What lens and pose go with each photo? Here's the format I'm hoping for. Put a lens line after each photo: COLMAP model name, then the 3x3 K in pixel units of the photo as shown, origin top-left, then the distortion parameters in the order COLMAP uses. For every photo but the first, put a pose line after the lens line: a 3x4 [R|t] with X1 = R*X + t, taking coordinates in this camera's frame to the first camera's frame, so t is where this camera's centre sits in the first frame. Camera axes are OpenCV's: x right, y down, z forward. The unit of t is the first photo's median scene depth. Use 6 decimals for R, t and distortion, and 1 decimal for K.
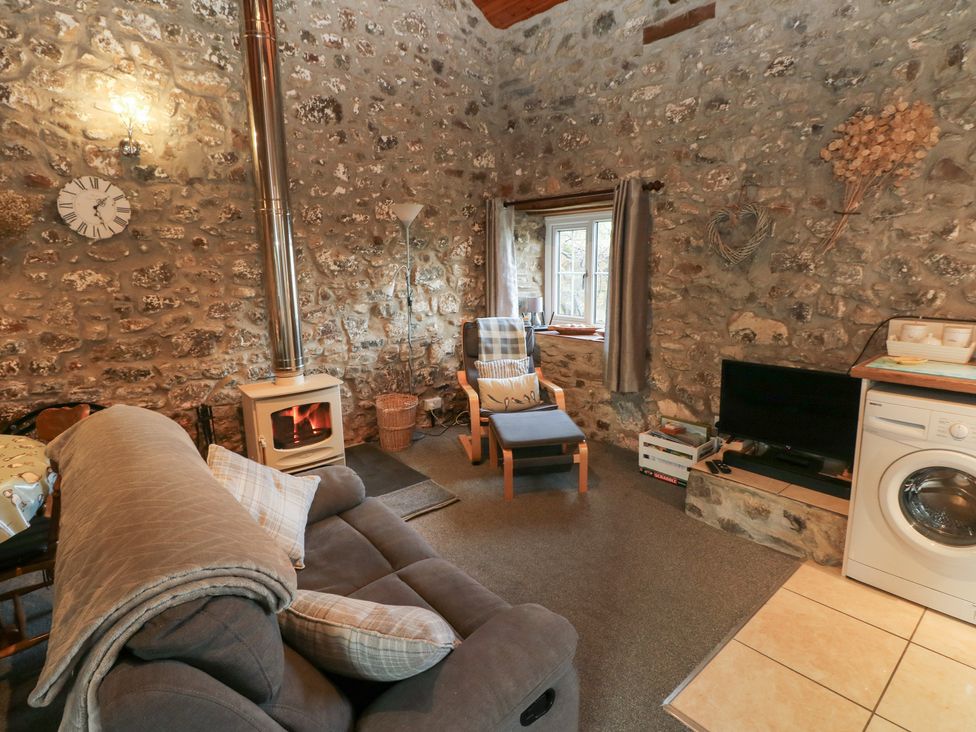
lens RADIAL K [[518.9, 0, 483.4], [0, 518.9, 357.7], [0, 0, 1]] dist [-0.000519, -0.013434]
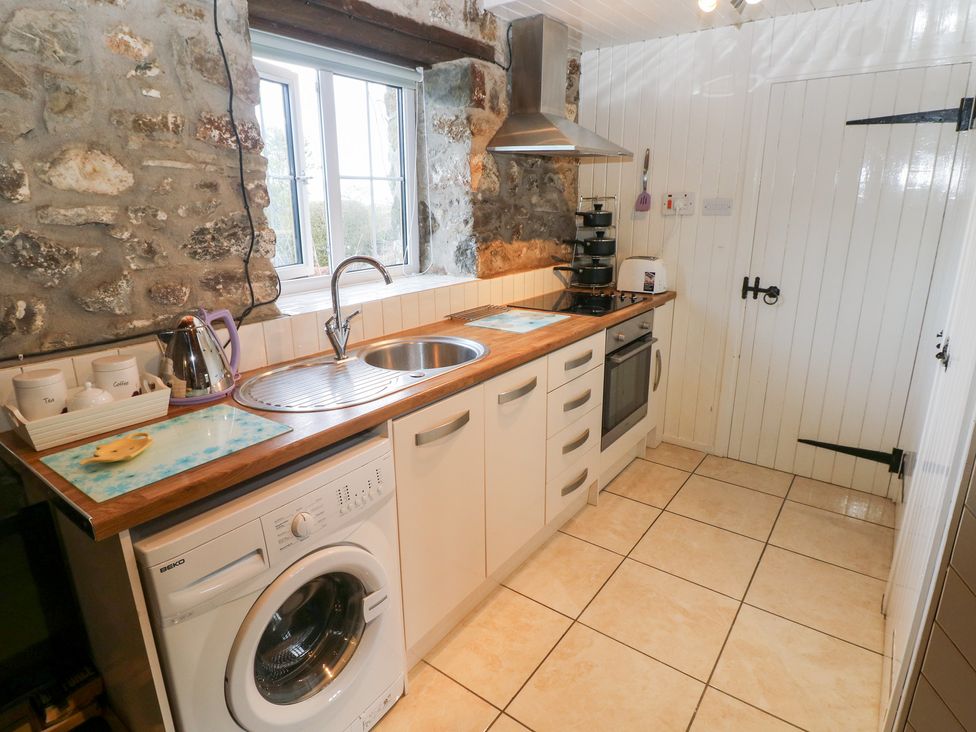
lens RADIAL K [[550.7, 0, 487.4], [0, 550.7, 354.6], [0, 0, 1]] dist [0.001850, -0.017047]
pose [[-0.233128, -0.234663, 0.943708, 0.195991], [0.194145, 0.939679, 0.281622, -0.115890], [-0.952869, 0.248870, -0.173507, 0.535822]]
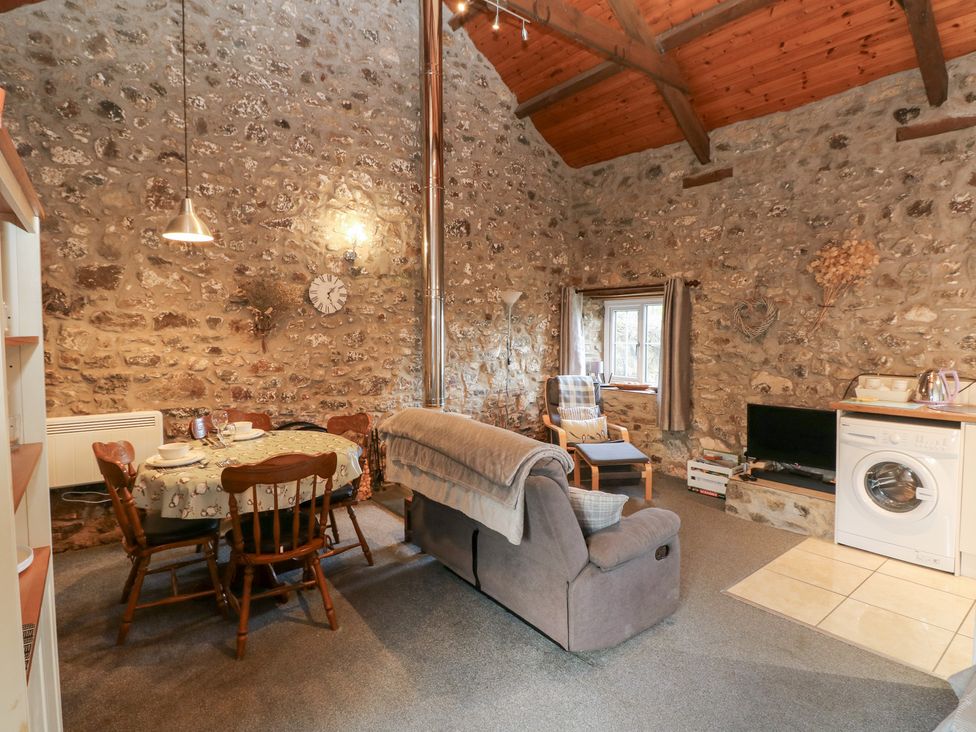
lens RADIAL K [[527.2, 0, 483.4], [0, 527.2, 355.7], [0, 0, 1]] dist [0.002182, -0.015287]
pose [[0.999322, 0.020099, -0.030858, -0.220352], [-0.024229, 0.989872, -0.139883, 0.091436], [0.027734, 0.140535, 0.989687, -0.468598]]
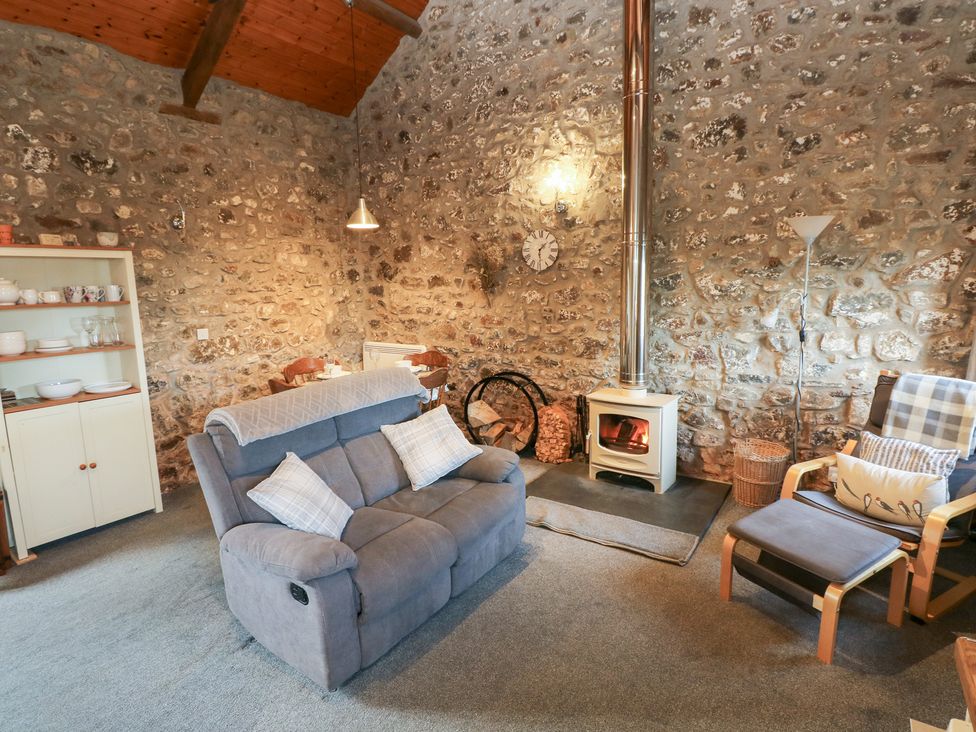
lens RADIAL K [[527.2, 0, 483.4], [0, 527.2, 355.7], [0, 0, 1]] dist [0.002182, -0.015287]
pose [[0.268770, 0.147543, -0.951837, 0.668919], [-0.161551, 0.981105, 0.106463, -0.113240], [0.949560, 0.125156, 0.287527, 0.397130]]
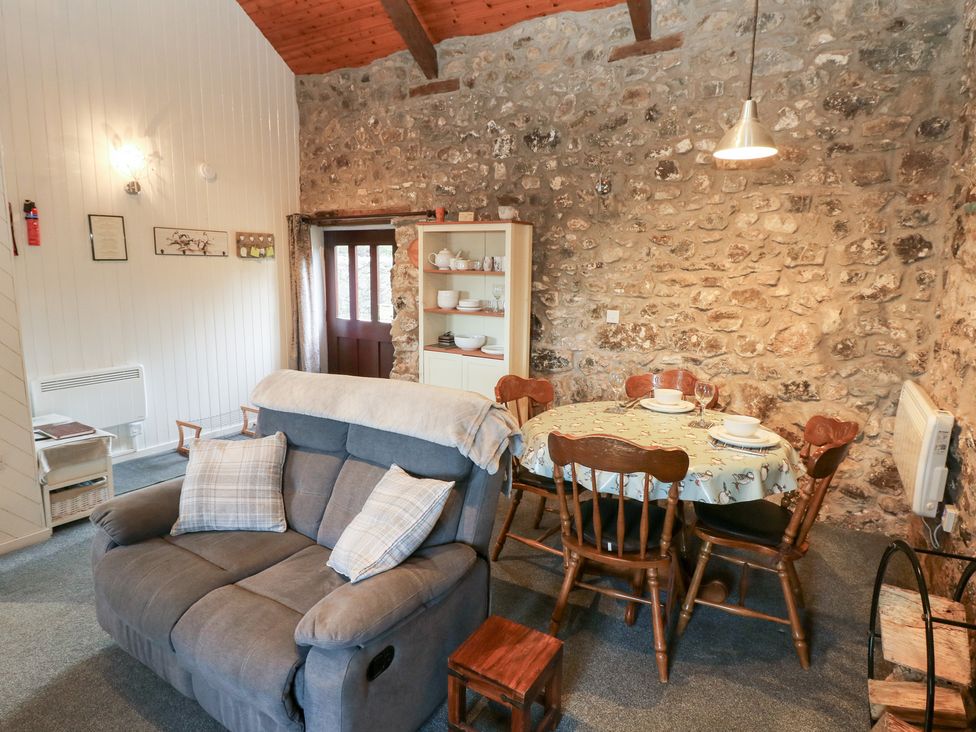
lens RADIAL K [[550.7, 0, 487.4], [0, 550.7, 354.6], [0, 0, 1]] dist [0.001850, -0.017047]
pose [[-0.946295, 0.058651, -0.317941, -0.193069], [-0.054939, 0.939933, 0.336910, -0.223926], [0.318604, 0.336283, -0.886231, 1.128439]]
